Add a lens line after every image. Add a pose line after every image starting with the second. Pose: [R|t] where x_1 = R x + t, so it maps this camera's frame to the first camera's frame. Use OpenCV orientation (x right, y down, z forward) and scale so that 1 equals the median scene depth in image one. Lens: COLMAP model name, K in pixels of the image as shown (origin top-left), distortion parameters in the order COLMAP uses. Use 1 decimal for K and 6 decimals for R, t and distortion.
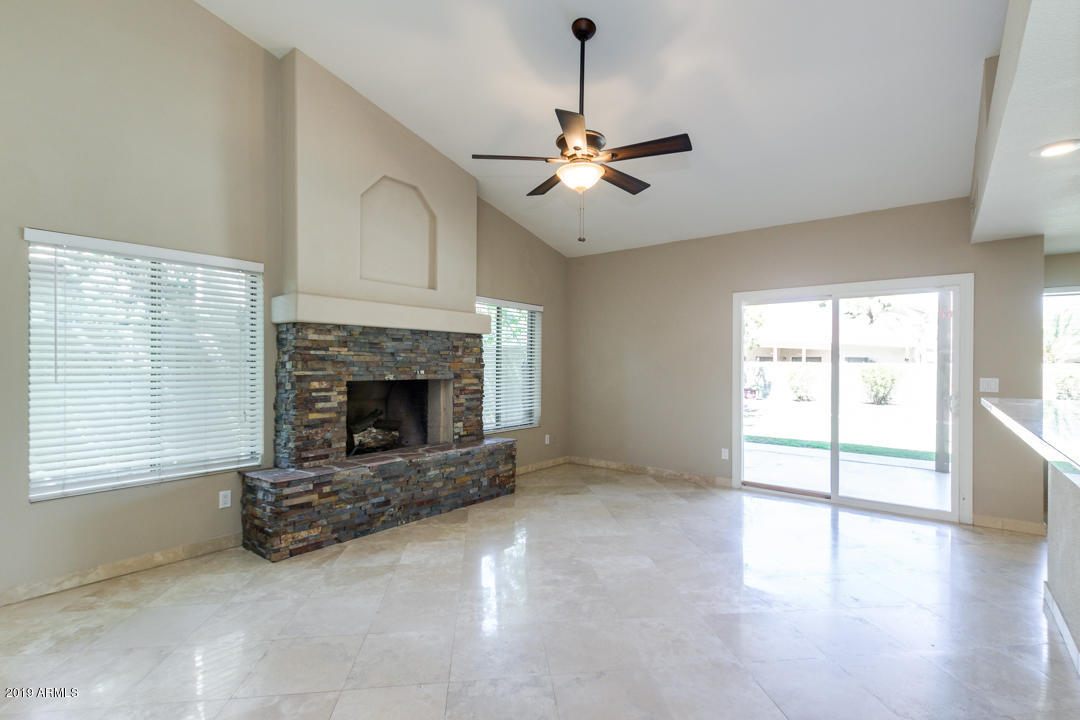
lens RADIAL K [[502.4, 0, 540.9], [0, 502.4, 370.2], [0, 0, 1]] dist [0.000522, -0.000160]
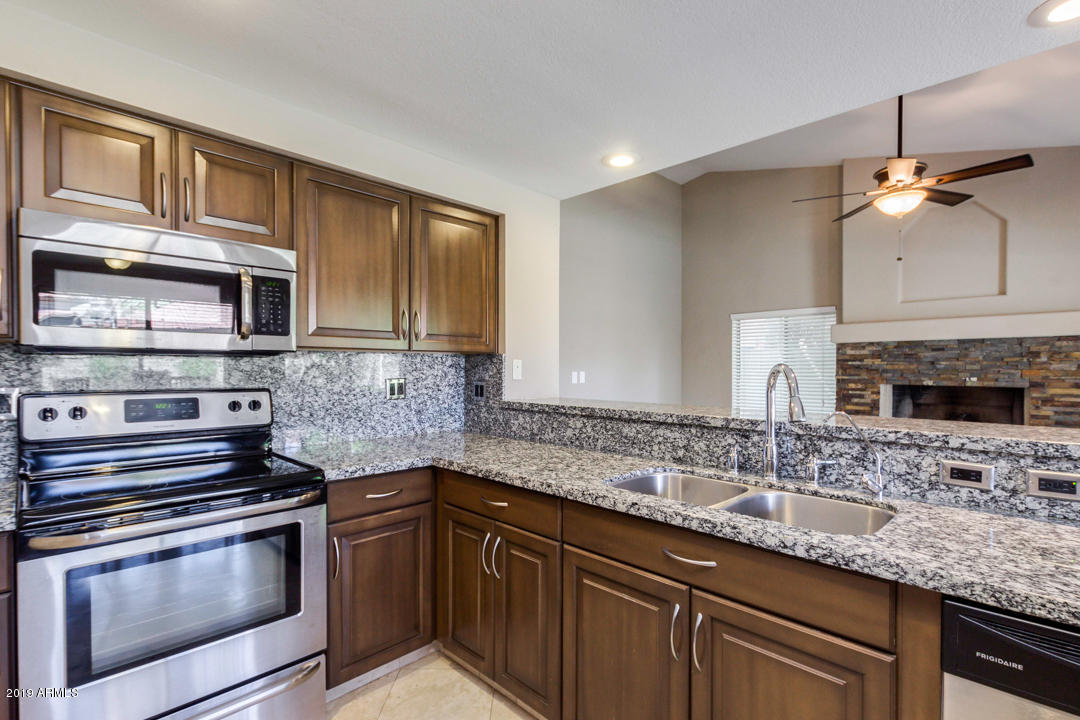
lens RADIAL K [[502.4, 0, 536.9], [0, 502.4, 364.6], [0, 0, 1]] dist [0.000522, -0.000160]
pose [[-0.092745, -0.007041, -0.995665, 0.917508], [-0.009923, 0.999932, -0.006147, -0.011545], [0.995640, 0.009310, -0.092808, 0.201384]]
